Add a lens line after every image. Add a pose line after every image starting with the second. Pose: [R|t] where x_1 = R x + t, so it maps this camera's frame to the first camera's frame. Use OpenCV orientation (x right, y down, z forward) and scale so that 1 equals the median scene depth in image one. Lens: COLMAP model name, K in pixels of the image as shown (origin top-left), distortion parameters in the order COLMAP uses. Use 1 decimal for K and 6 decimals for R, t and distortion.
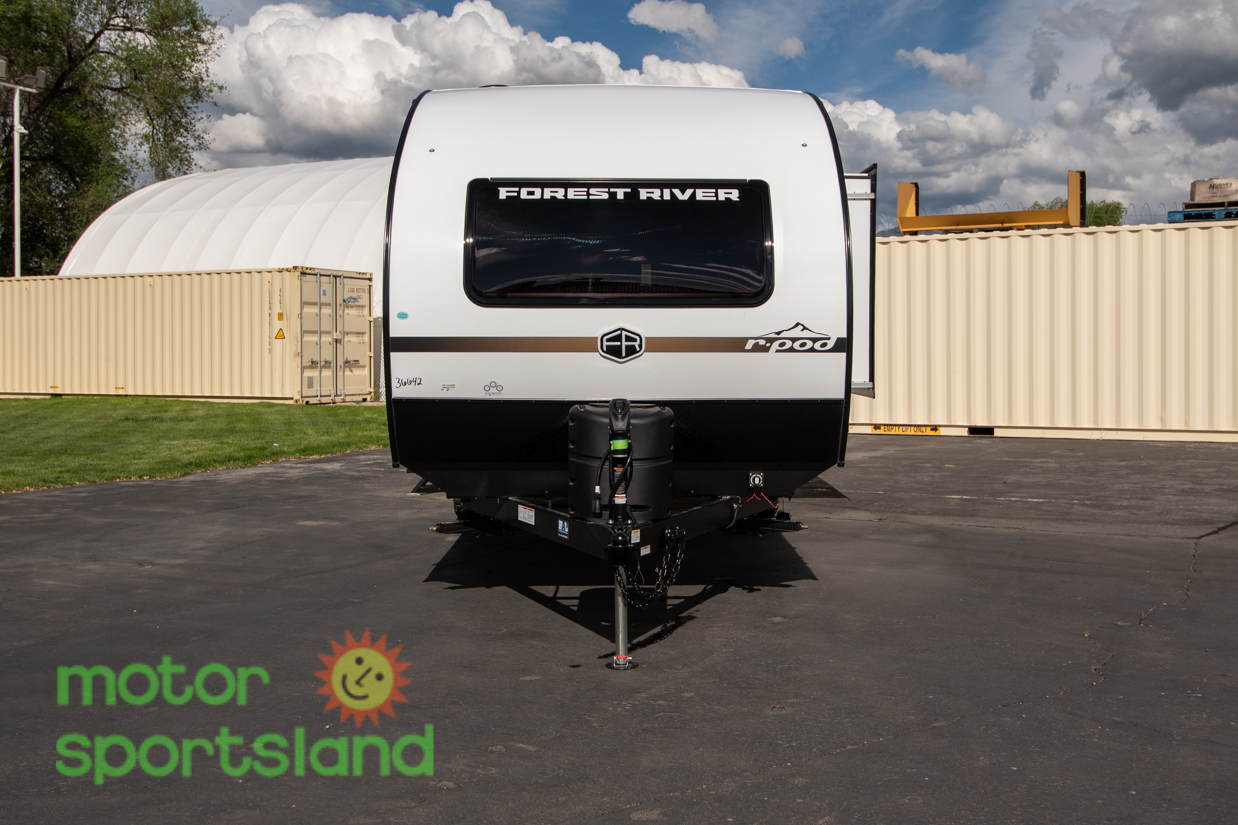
lens RADIAL K [[1247.2, 0, 624.5], [0, 1247.2, 359.2], [0, 0, 1]] dist [0.015893, 0.002645]
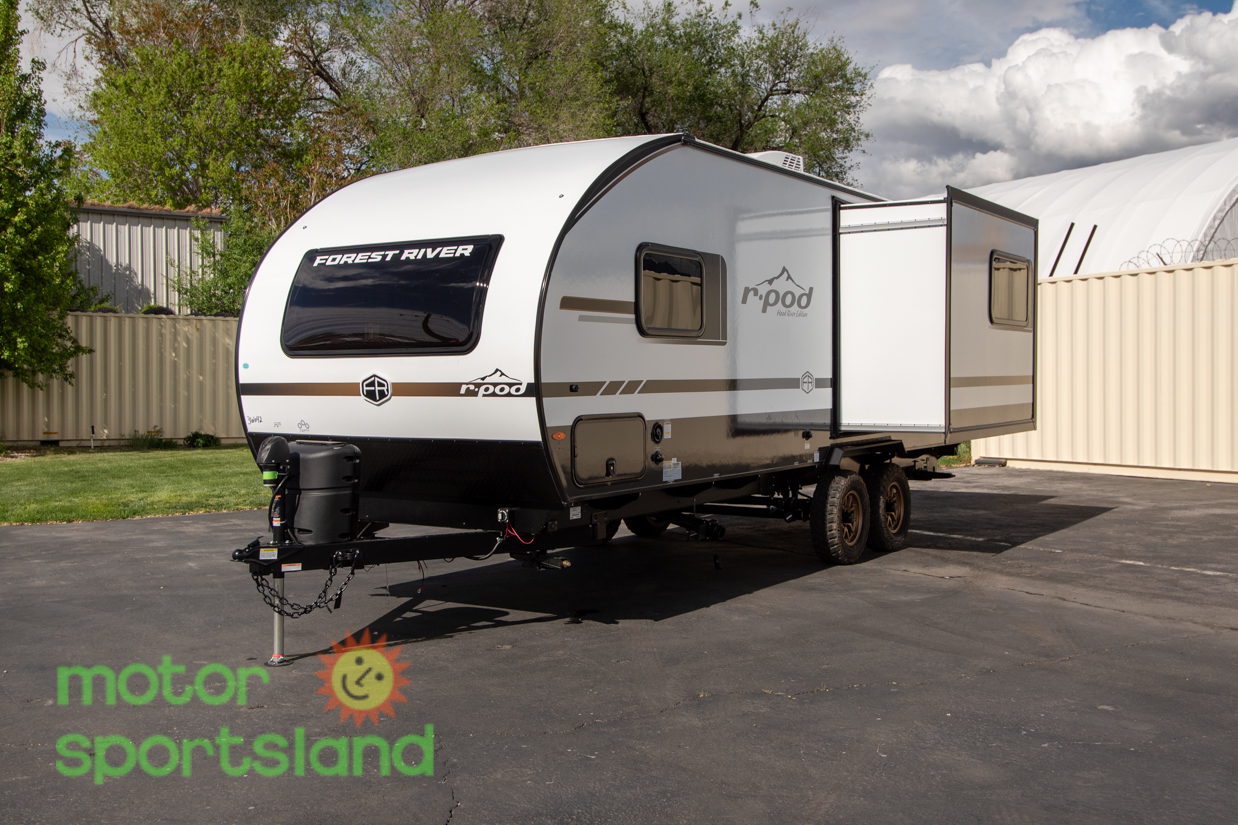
lens RADIAL K [[1232.1, 0, 619.0], [0, 1232.1, 412.5], [0, 0, 1]] dist [0.067848, -0.007750]
pose [[0.825241, 0.010788, -0.564678, 0.805067], [-0.002367, 0.999875, 0.015642, -0.008620], [0.564776, -0.011571, 0.825163, 0.192120]]
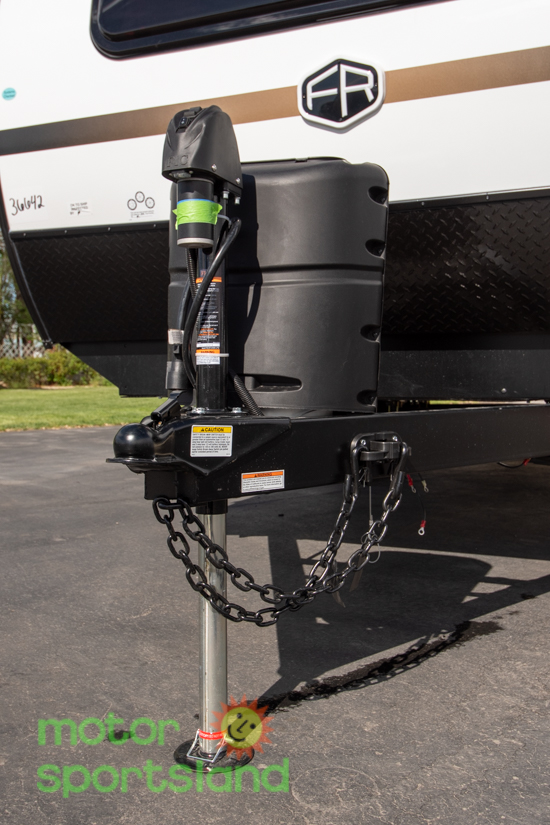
lens RADIAL K [[803.2, 0, 275.3], [0, 803.2, 387.9], [0, 0, 1]] dist [0.032292, 0.004645]
pose [[0.910223, 0.005242, -0.414085, 0.111348], [0.000620, 0.999902, 0.014020, 0.104838], [0.414118, -0.013018, 0.910130, 0.670454]]
